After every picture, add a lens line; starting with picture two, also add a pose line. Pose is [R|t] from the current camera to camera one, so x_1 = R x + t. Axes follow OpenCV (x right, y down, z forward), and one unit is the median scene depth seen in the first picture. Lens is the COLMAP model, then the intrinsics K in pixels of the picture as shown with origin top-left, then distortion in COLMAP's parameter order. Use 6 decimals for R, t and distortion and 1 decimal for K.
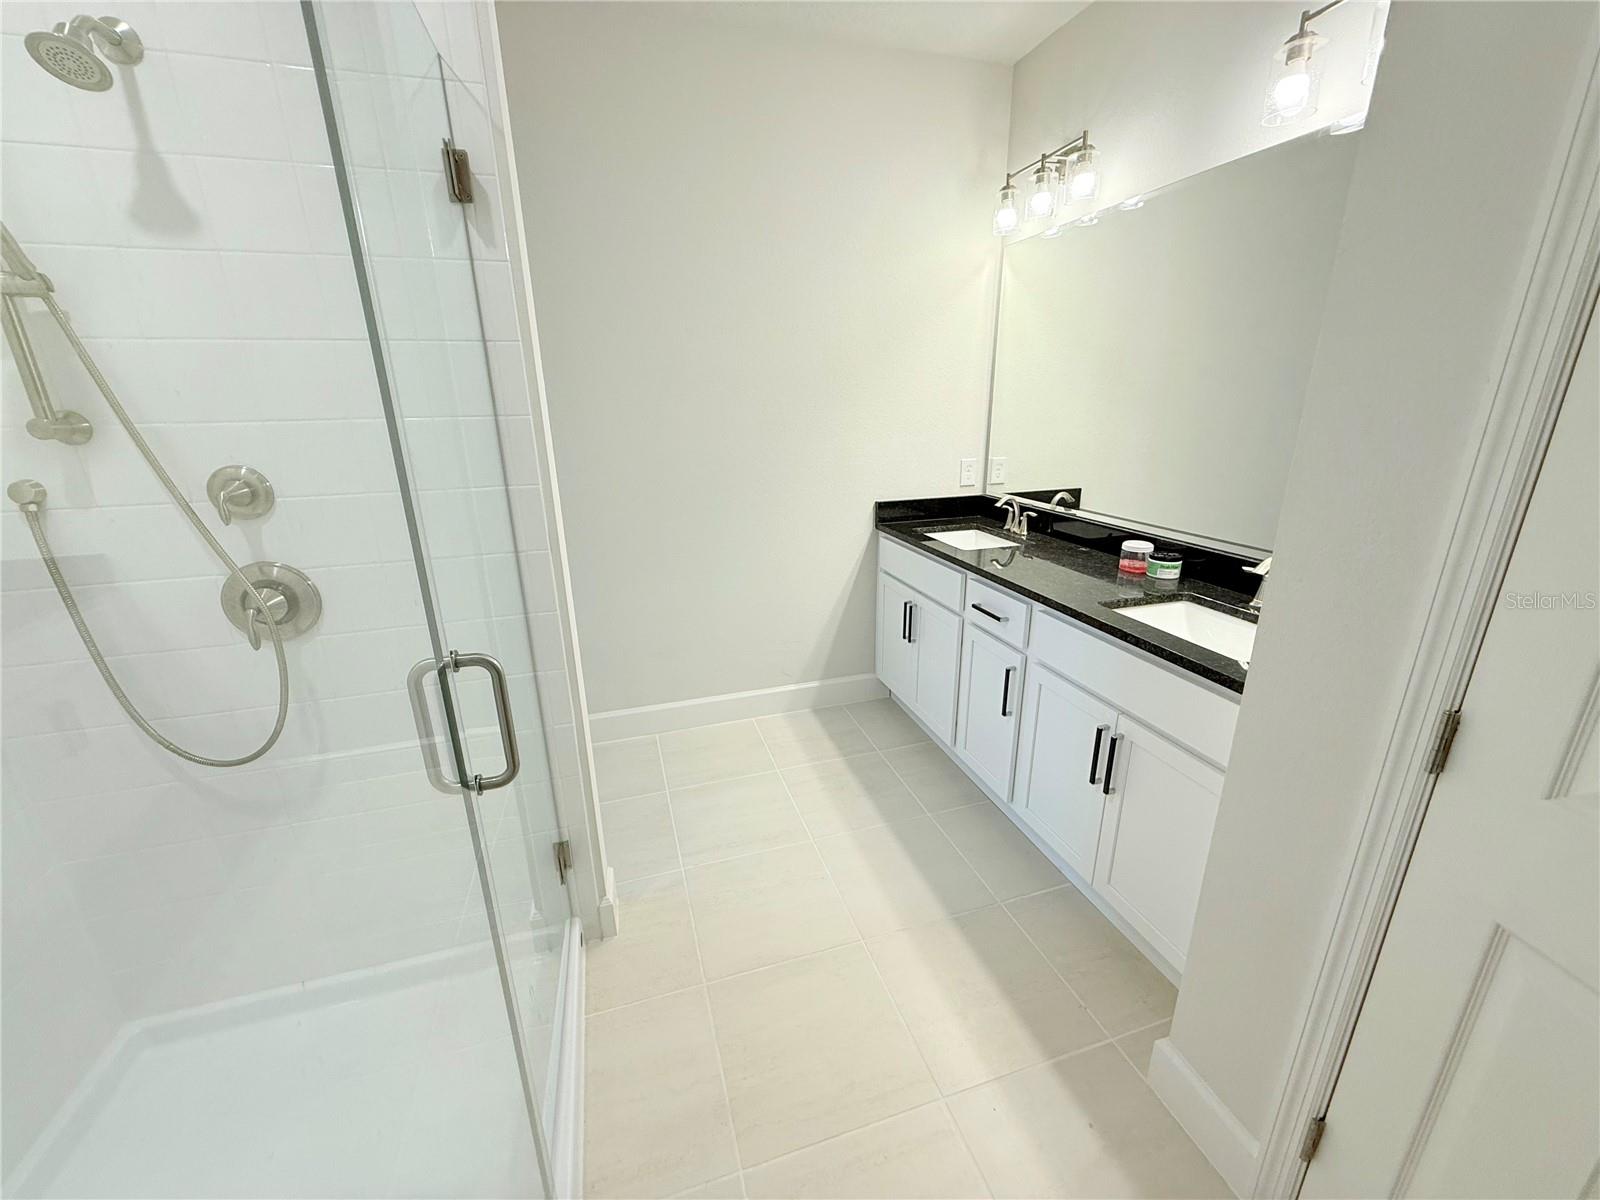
lens RADIAL K [[641.3, 0, 799.8], [0, 641.3, 600.3], [0, 0, 1]] dist [-0.001466, 0.000339]
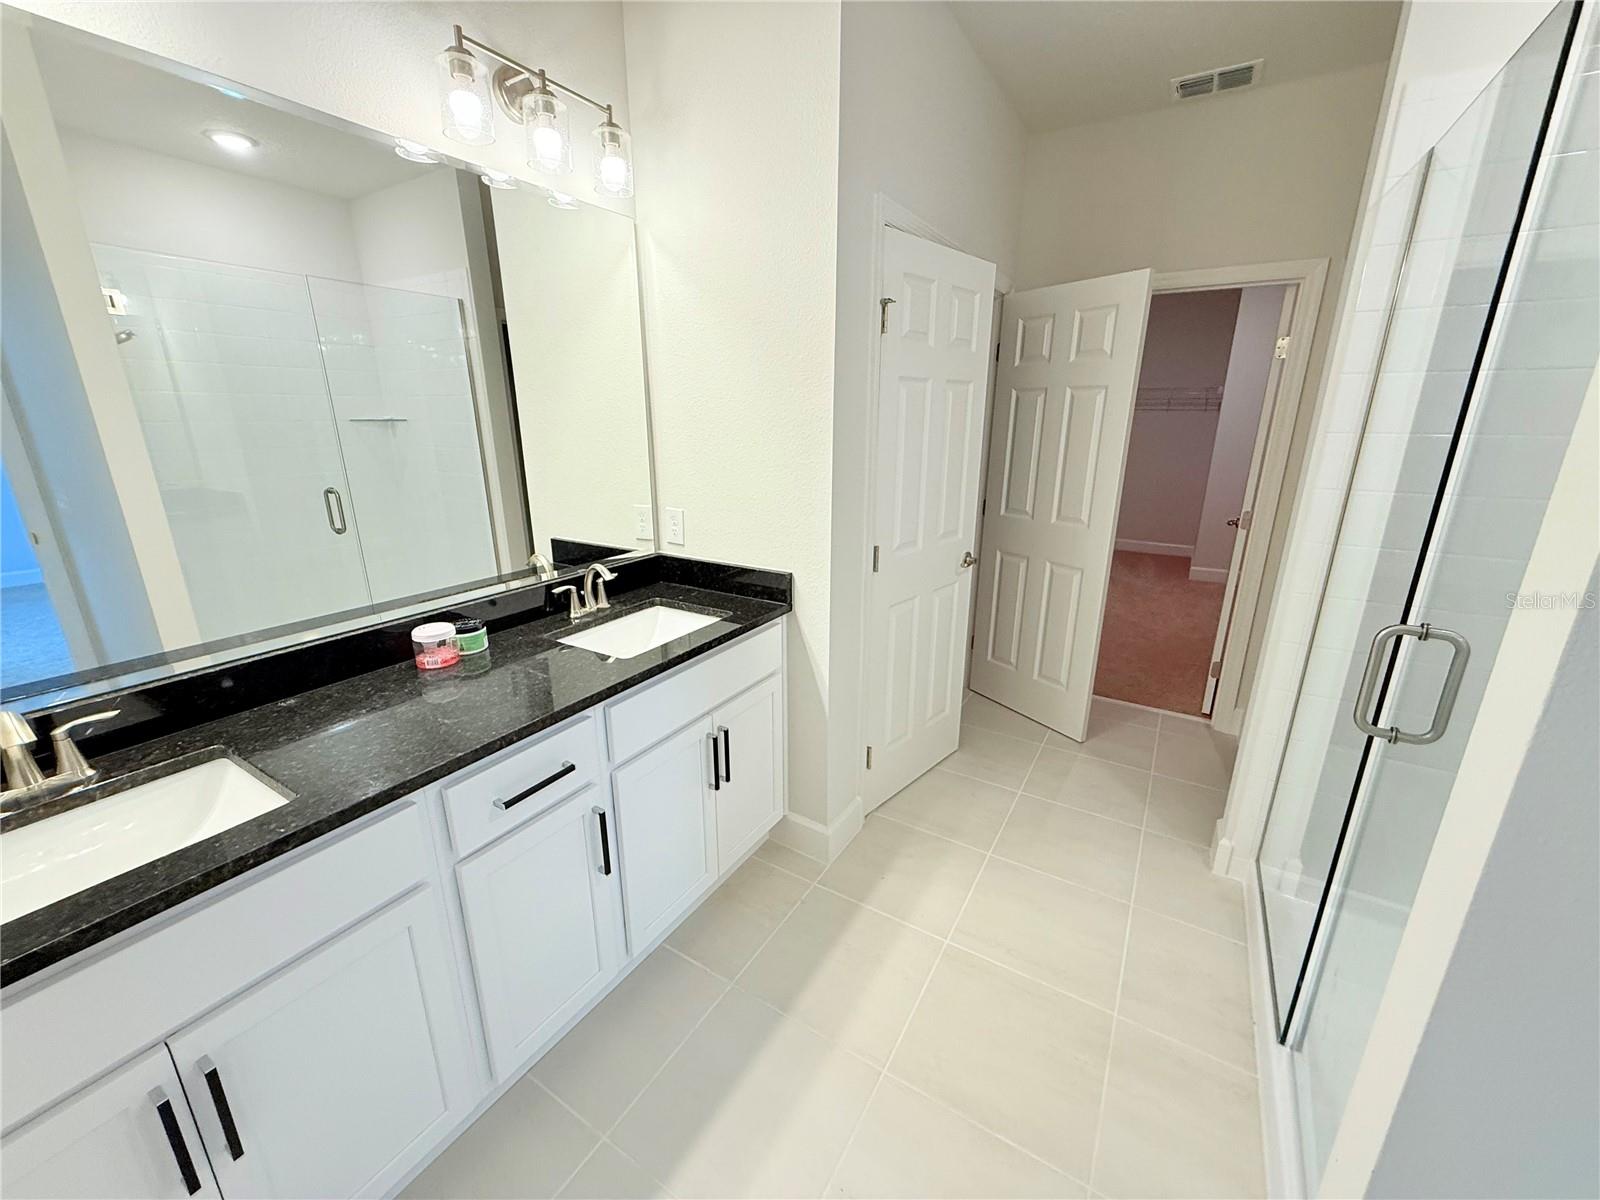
lens RADIAL K [[641.3, 0, 808.2], [0, 641.3, 598.9], [0, 0, 1]] dist [-0.001466, 0.000339]
pose [[-0.666960, -0.187711, 0.721061, -0.298462], [0.243375, 0.859781, 0.448938, -0.364040], [-0.704225, 0.474912, -0.527755, 1.126604]]
